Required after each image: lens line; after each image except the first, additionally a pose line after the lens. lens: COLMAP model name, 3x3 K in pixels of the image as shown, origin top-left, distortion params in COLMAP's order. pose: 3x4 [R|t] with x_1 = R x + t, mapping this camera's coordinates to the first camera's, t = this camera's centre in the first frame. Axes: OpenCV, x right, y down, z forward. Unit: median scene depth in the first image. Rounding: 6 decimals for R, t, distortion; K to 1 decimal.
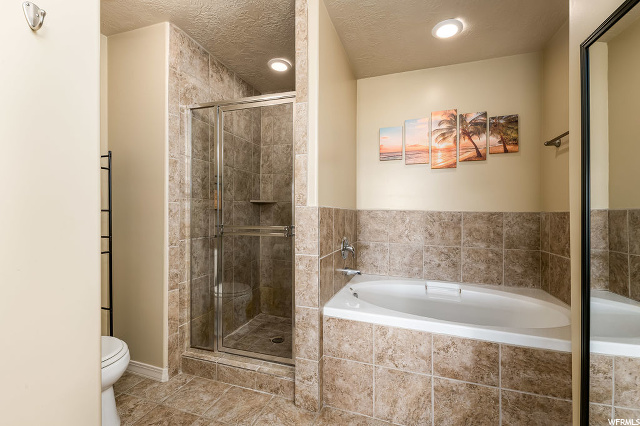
lens RADIAL K [[275.0, 0, 320.9], [0, 275.0, 211.1], [0, 0, 1]] dist [0.009041, 0.000469]
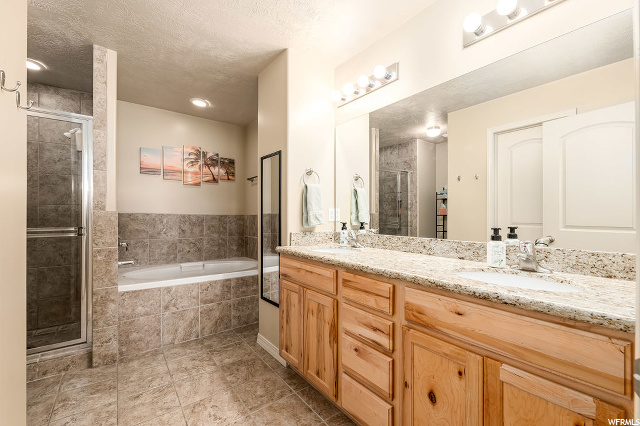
lens RADIAL K [[275.0, 0, 320.6], [0, 275.0, 213.2], [0, 0, 1]] dist [0.009041, 0.000469]
pose [[0.568254, 0.002475, 0.822850, -0.409229], [-0.000404, 0.999996, -0.002729, -0.002379], [-0.822853, 0.001218, 0.568253, -0.437342]]
